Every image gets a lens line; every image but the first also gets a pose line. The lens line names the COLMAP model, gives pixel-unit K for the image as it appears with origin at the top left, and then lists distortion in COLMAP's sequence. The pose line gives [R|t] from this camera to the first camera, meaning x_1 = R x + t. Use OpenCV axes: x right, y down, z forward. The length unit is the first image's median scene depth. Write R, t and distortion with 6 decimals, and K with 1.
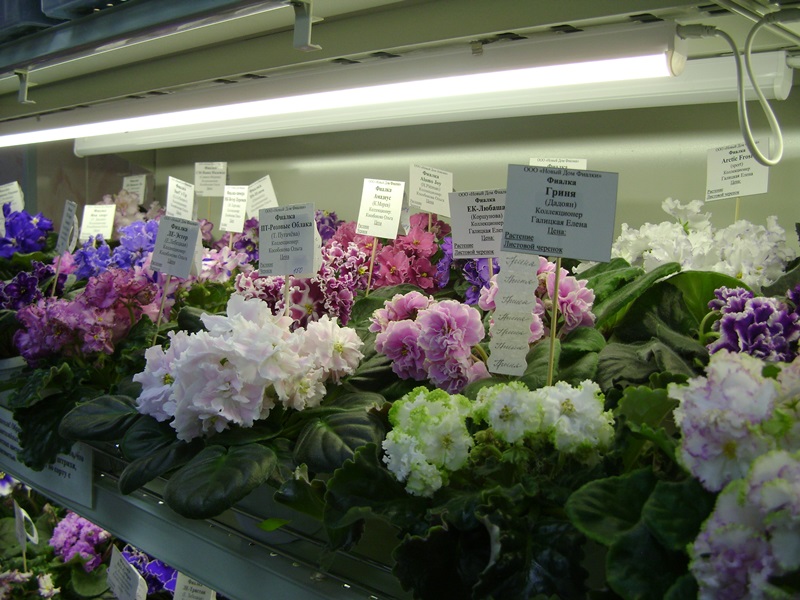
lens RADIAL K [[877.5, 0, 400.0], [0, 877.5, 300.0], [0, 0, 1]] dist [-0.230628, 0.221823]
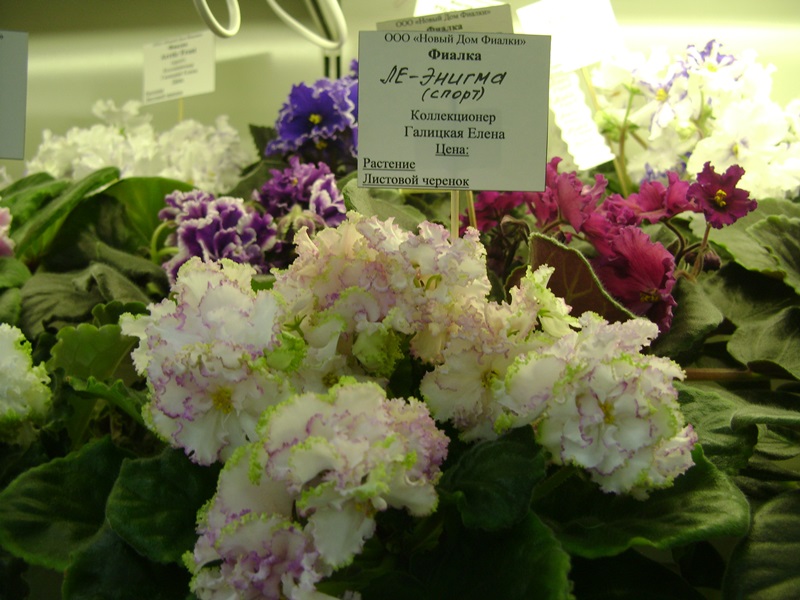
lens RADIAL K [[877.5, 0, 400.0], [0, 877.5, 300.0], [0, 0, 1]] dist [-0.230628, 0.221823]
pose [[0.804236, -0.104094, 0.585122, 0.079620], [0.064698, 0.994025, 0.087912, 0.034218], [-0.590777, -0.032846, 0.806166, 0.271096]]
